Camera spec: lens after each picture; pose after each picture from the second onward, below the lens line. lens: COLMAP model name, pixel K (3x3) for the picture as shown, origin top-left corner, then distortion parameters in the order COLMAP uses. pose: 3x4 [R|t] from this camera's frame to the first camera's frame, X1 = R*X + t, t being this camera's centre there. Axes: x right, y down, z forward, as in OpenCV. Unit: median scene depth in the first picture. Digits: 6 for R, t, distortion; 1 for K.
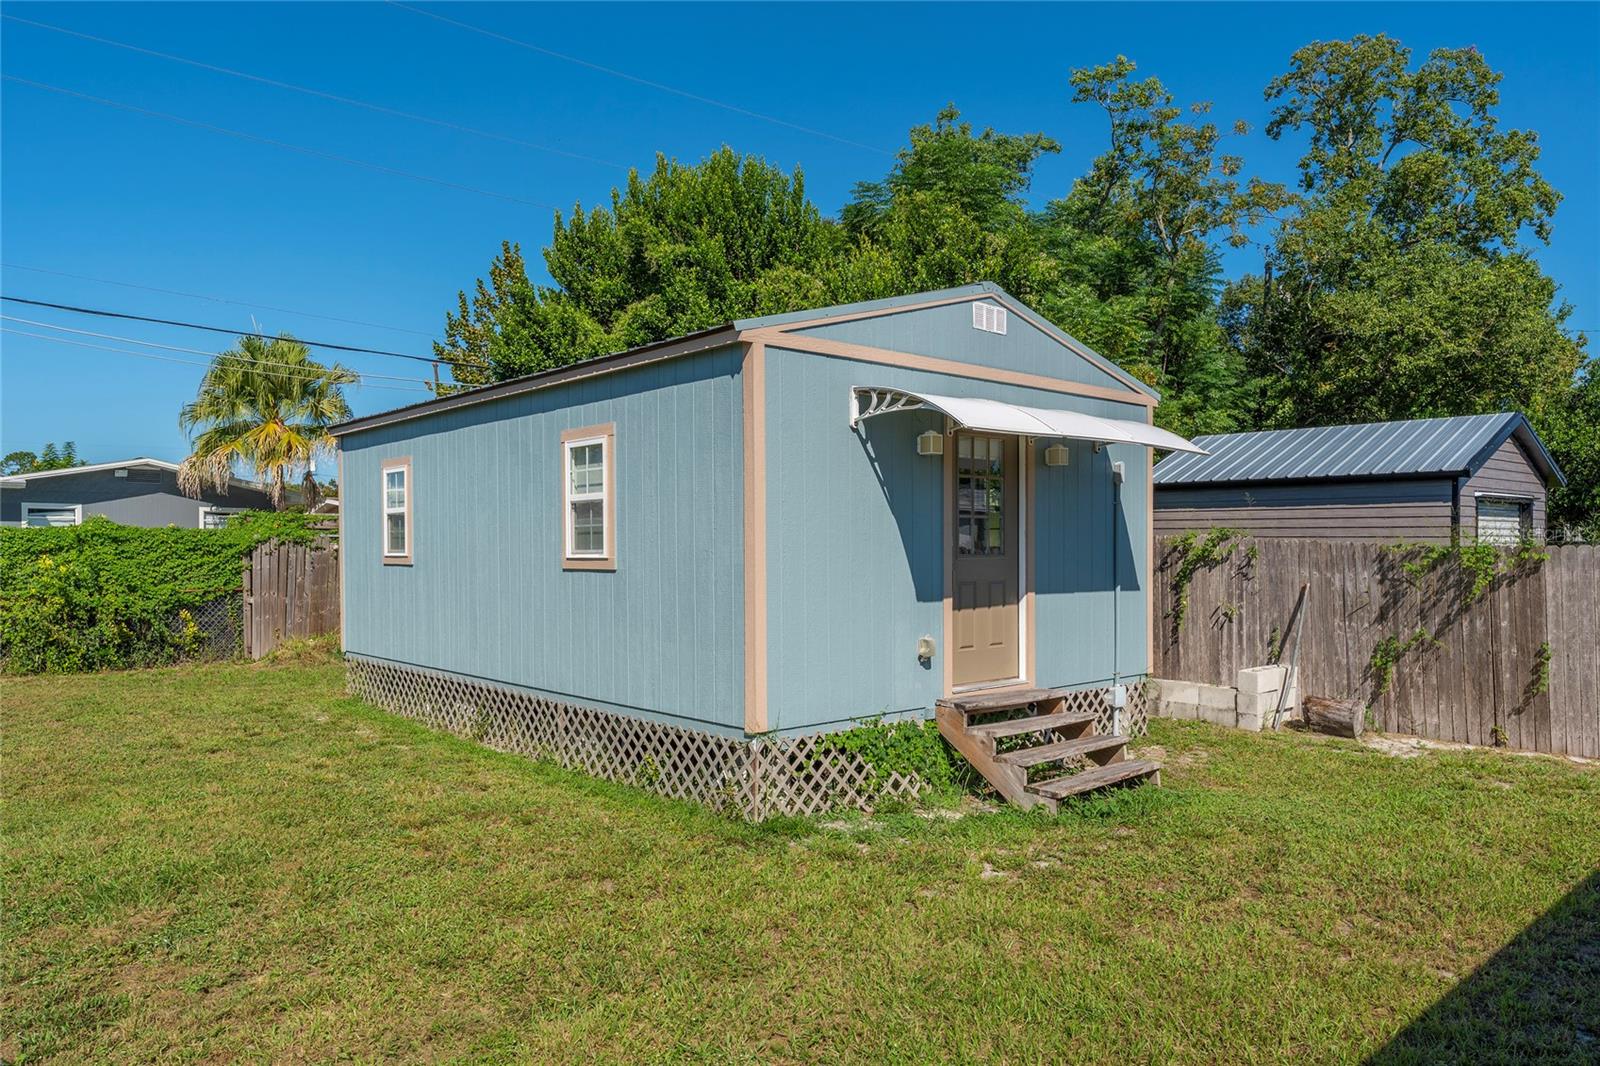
lens RADIAL K [[1088.2, 0, 802.7], [0, 1088.2, 564.4], [0, 0, 1]] dist [0.002734, 0.000268]
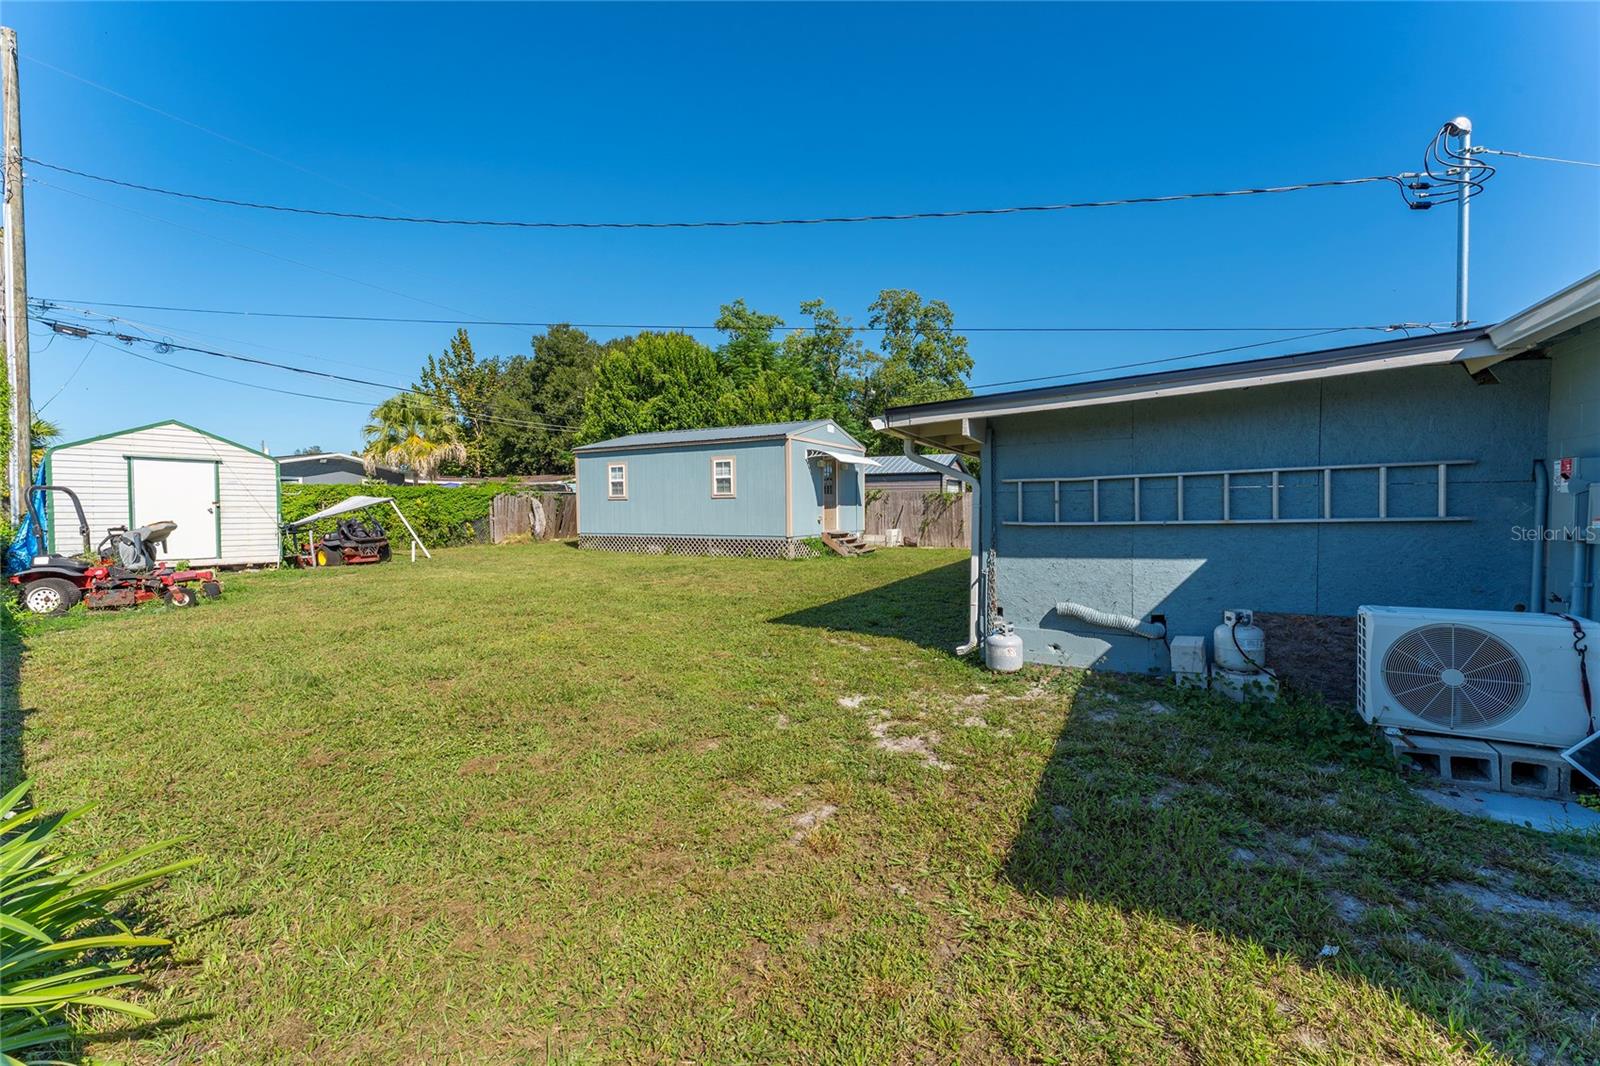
lens RADIAL K [[644.8, 0, 800.0], [0, 644.8, 533.0], [0, 0, 1]] dist [-0.001398, -0.000213]
pose [[0.945417, -0.017433, 0.325395, -0.498372], [0.009800, 0.999637, 0.025080, 0.052564], [-0.325714, -0.020523, 0.945245, -0.796723]]
